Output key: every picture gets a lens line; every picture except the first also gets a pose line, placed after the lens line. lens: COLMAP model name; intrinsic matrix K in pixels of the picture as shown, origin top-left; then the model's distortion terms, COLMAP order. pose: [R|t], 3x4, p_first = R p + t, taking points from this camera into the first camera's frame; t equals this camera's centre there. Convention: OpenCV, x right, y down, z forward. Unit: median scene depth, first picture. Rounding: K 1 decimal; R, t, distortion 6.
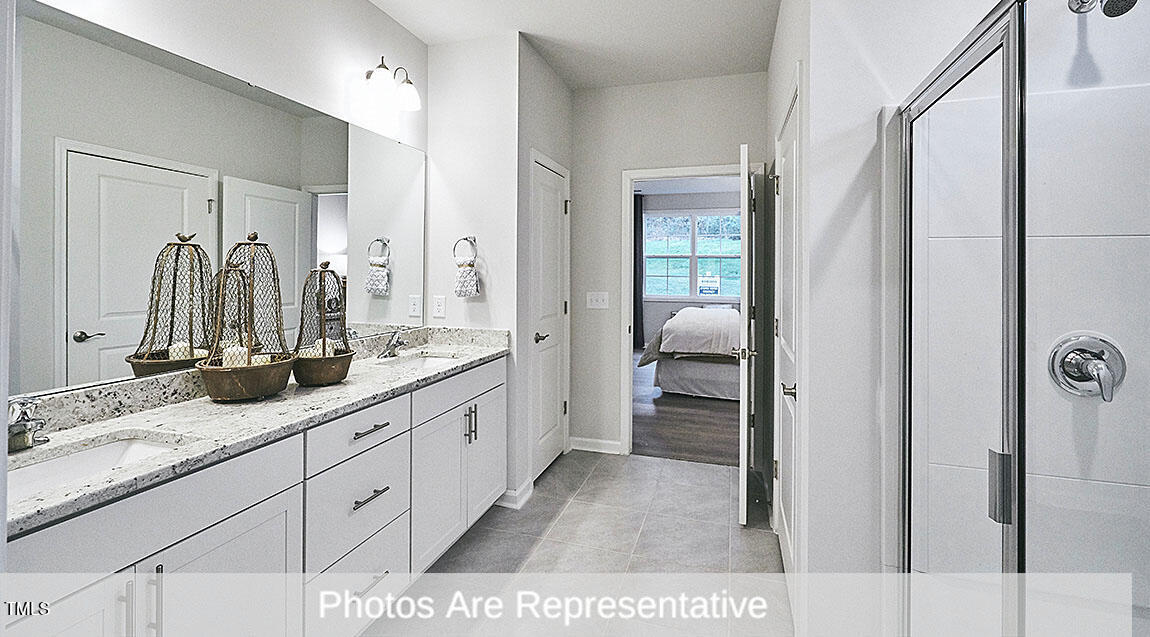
lens RADIAL K [[512.3, 0, 567.2], [0, 512.3, 276.9], [0, 0, 1]] dist [0.005786, 0.001361]
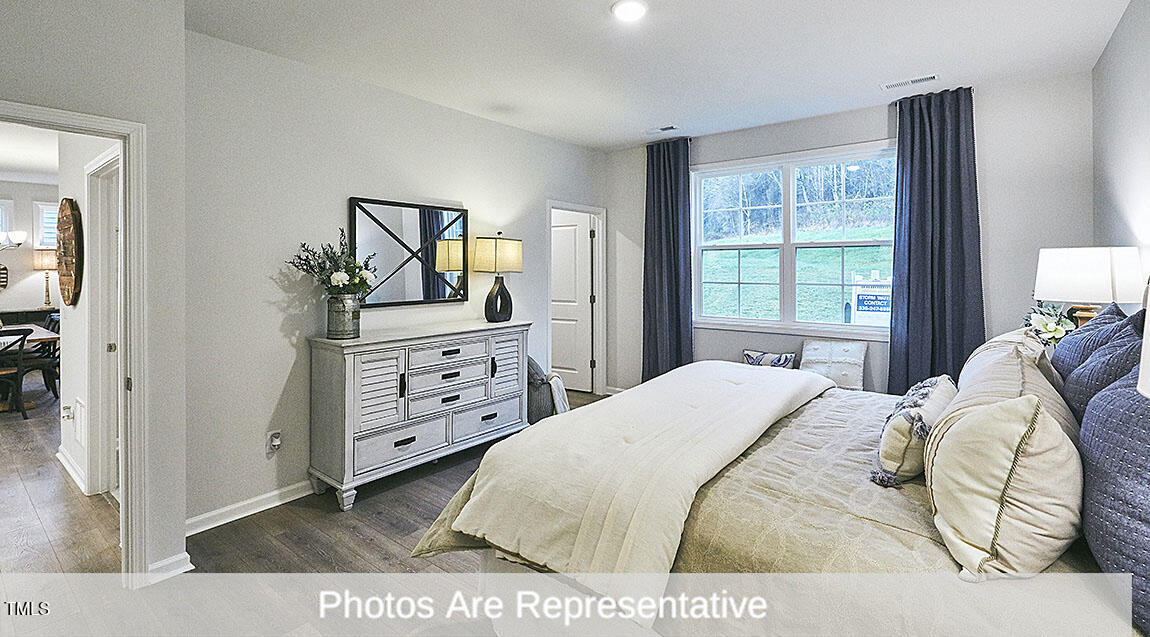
lens RADIAL K [[512.3, 0, 586.7], [0, 512.3, 266.7], [0, 0, 1]] dist [0.005786, 0.001361]
pose [[0.939539, -0.010715, -0.342274, 0.693750], [0.007319, 0.999910, -0.011212, -0.040608], [0.342363, 0.008029, 0.939533, 1.296970]]
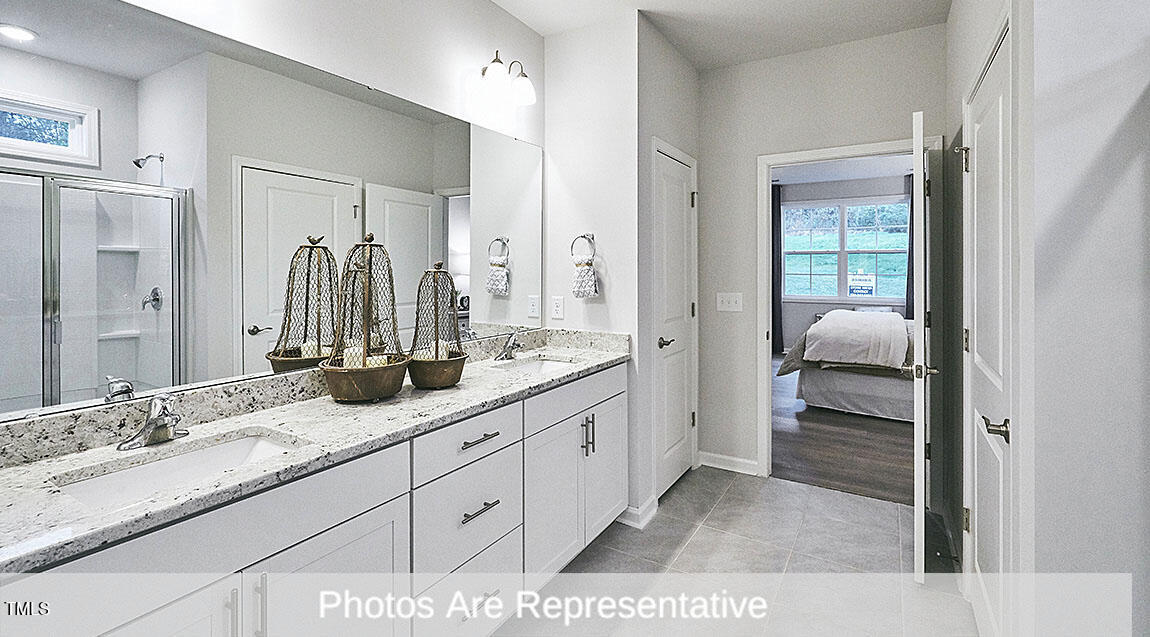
lens RADIAL K [[512.3, 0, 572.0], [0, 512.3, 269.6], [0, 0, 1]] dist [0.005786, 0.001361]
pose [[0.971483, -0.005459, -0.237044, 0.005268], [0.002903, 0.999934, -0.011128, -0.002588], [0.237089, 0.010123, 0.971435, 0.076134]]
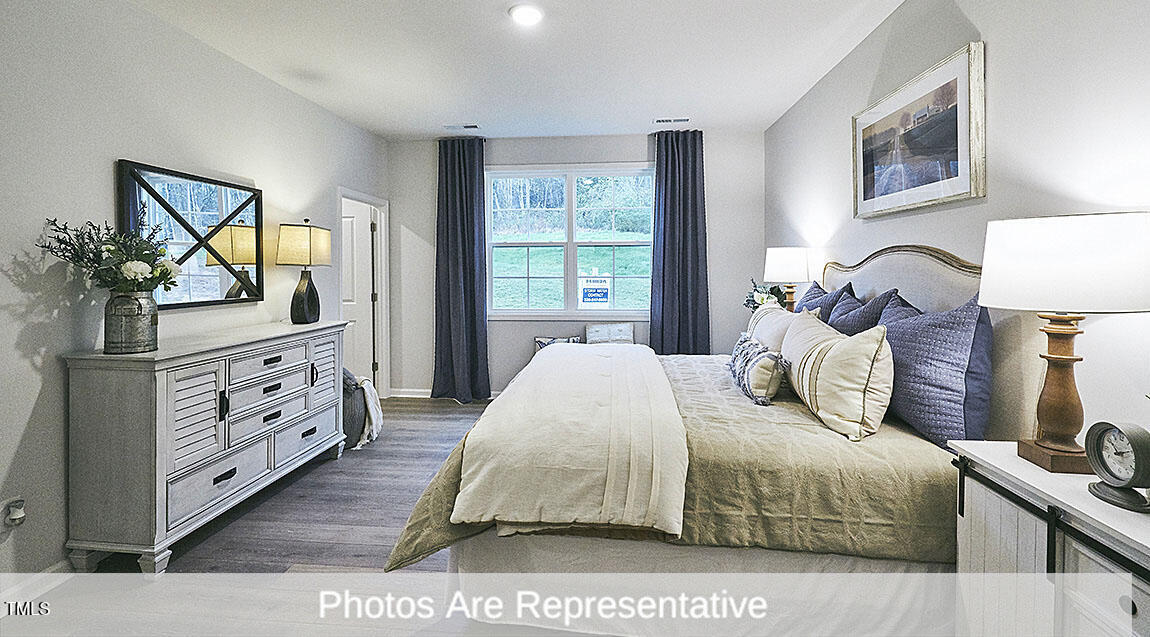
lens RADIAL K [[512.3, 0, 570.5], [0, 512.3, 274.6], [0, 0, 1]] dist [0.005786, 0.001361]
pose [[0.975763, -0.014697, 0.218337, 0.339098], [0.013685, 0.999887, 0.006146, -0.021542], [-0.218403, -0.003009, 0.975854, 1.216938]]
